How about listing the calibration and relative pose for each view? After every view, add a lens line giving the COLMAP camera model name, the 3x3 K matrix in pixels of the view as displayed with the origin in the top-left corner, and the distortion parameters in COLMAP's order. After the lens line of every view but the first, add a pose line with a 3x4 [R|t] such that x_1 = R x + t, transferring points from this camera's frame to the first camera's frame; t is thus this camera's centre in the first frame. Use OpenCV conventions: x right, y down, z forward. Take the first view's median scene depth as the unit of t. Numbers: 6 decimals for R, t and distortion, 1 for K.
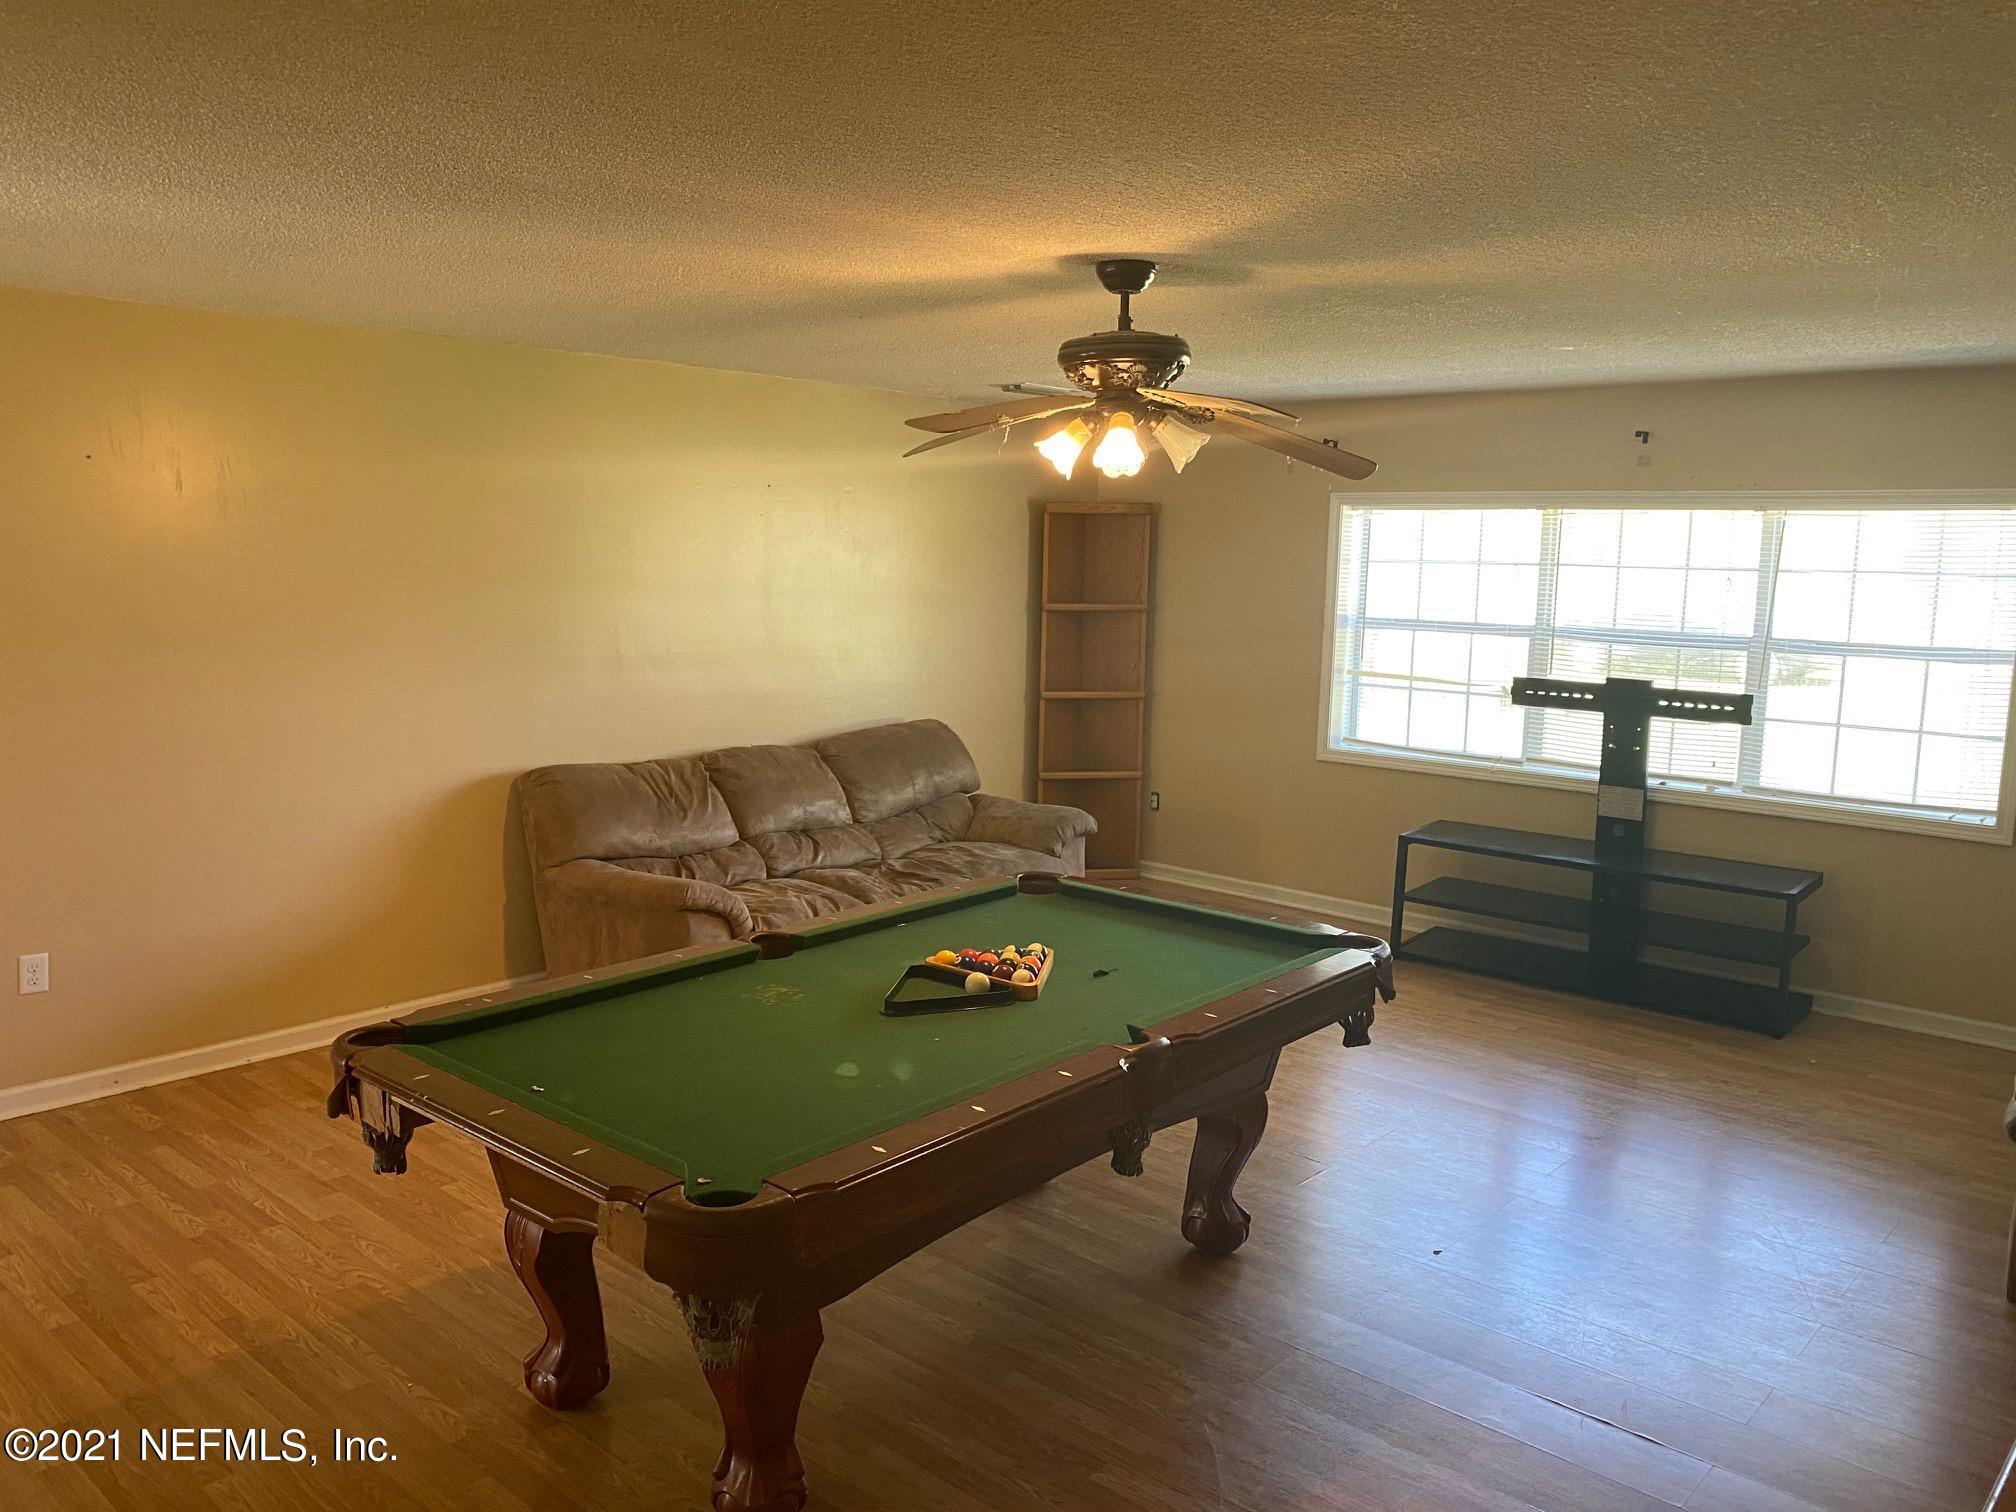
lens RADIAL K [[1538.1, 0, 1020.2], [0, 1538.1, 724.6], [0, 0, 1]] dist [0.068256, -0.095540]
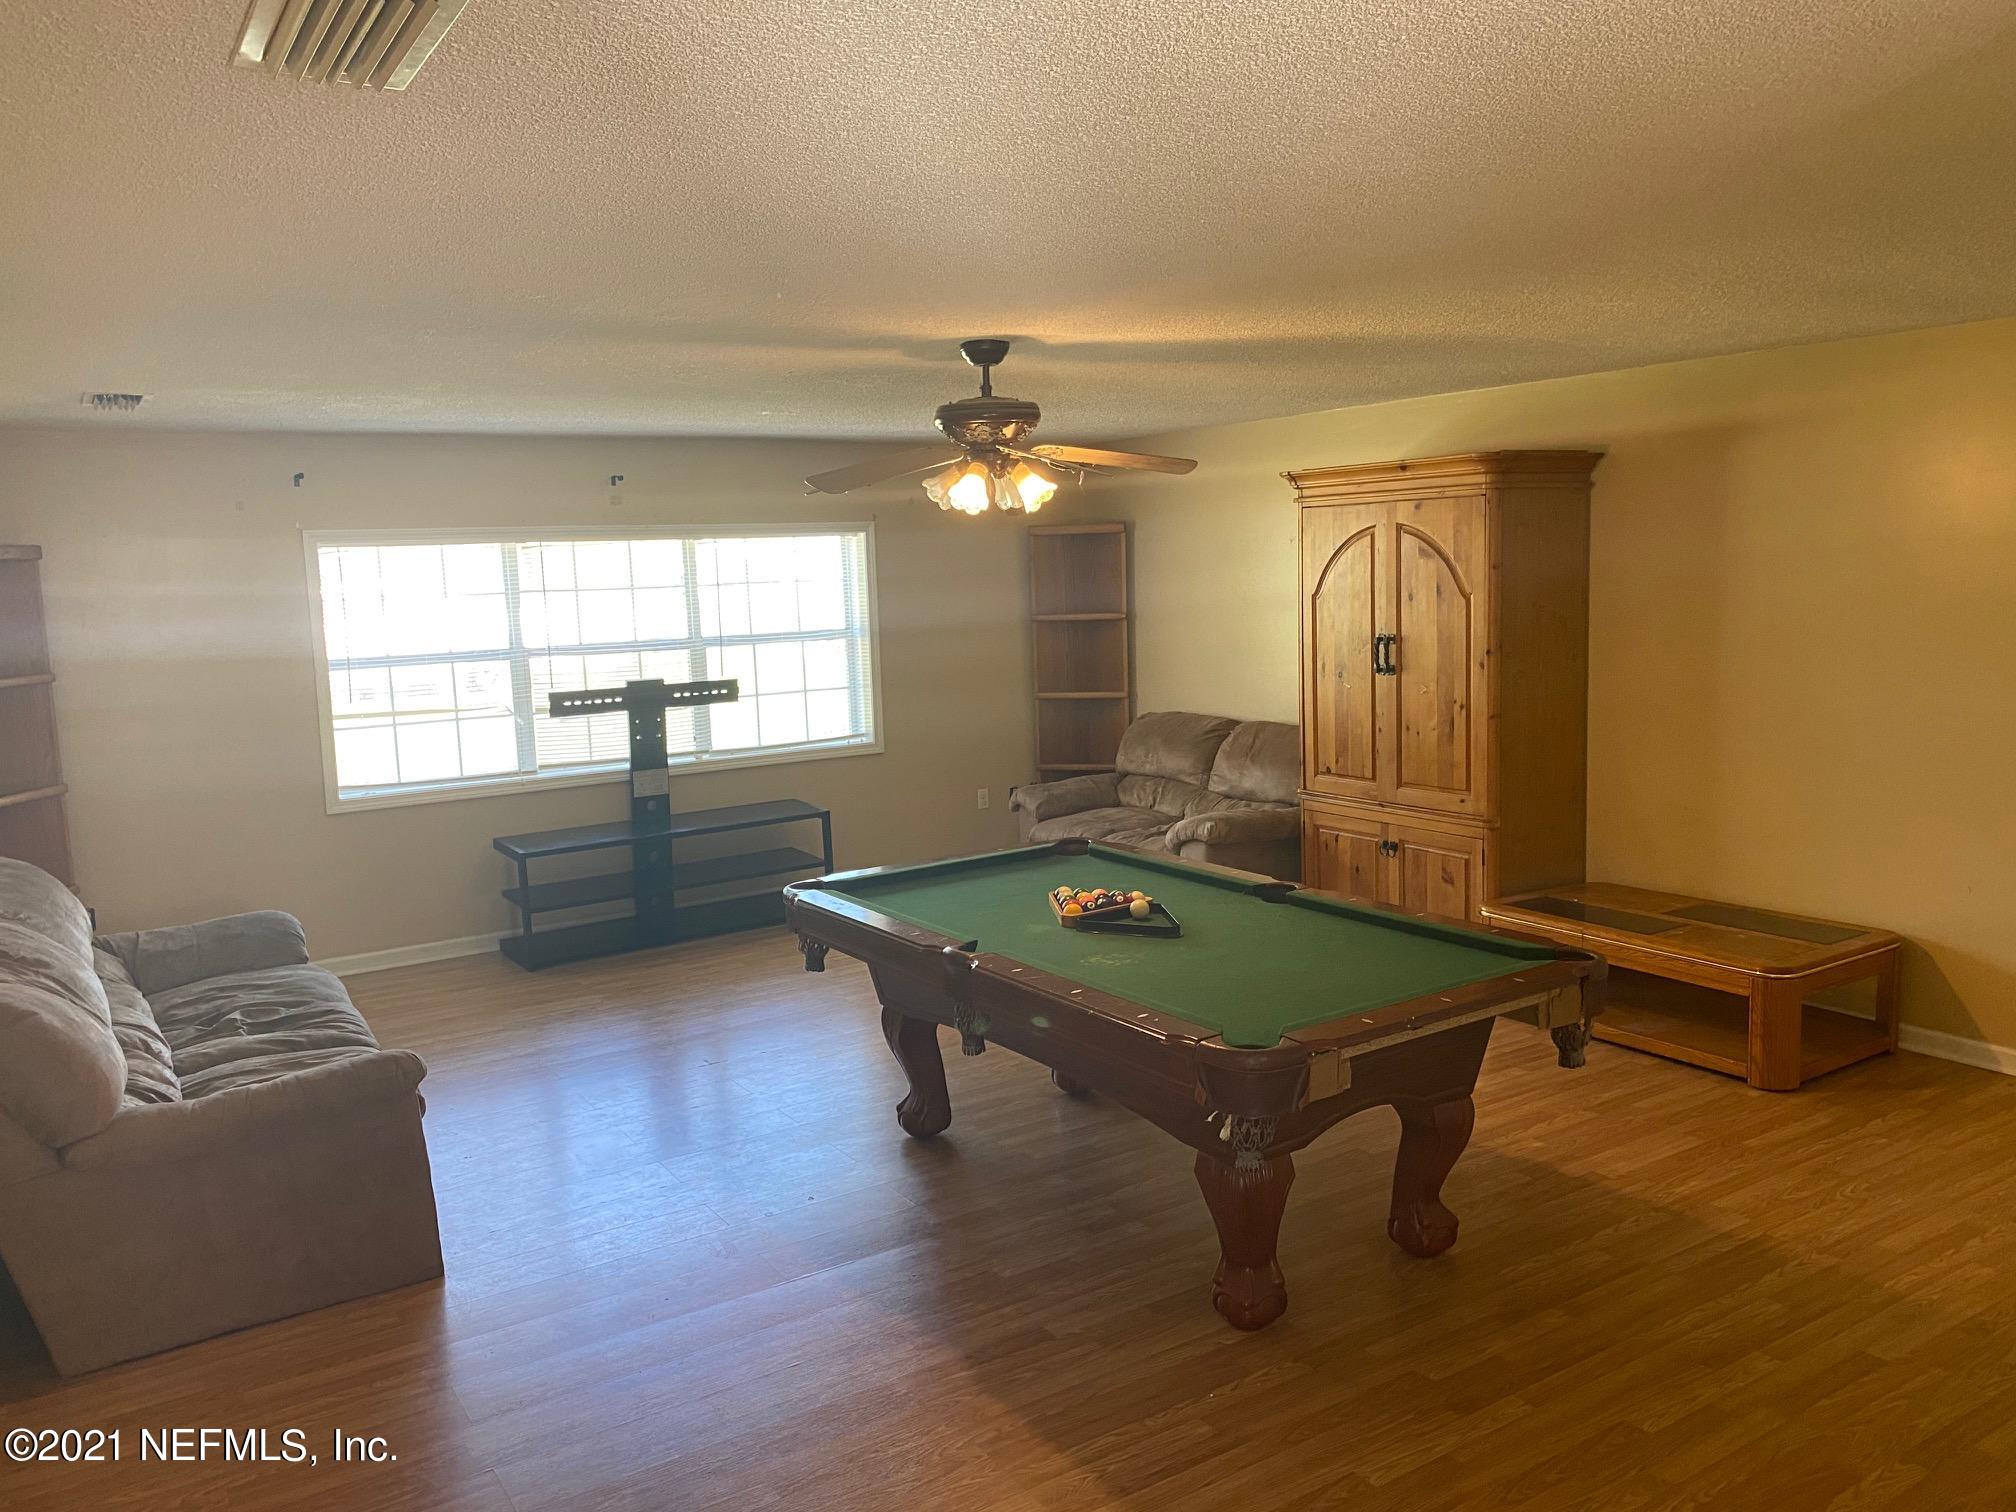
lens RADIAL K [[1526.5, 0, 1010.8], [0, 1526.5, 775.8], [0, 0, 1]] dist [0.004731, -0.007587]
pose [[0.299070, -0.166270, 0.939634, -0.647616], [0.154852, 0.980107, 0.124145, -0.059393], [-0.941583, 0.108376, 0.318868, 0.354622]]
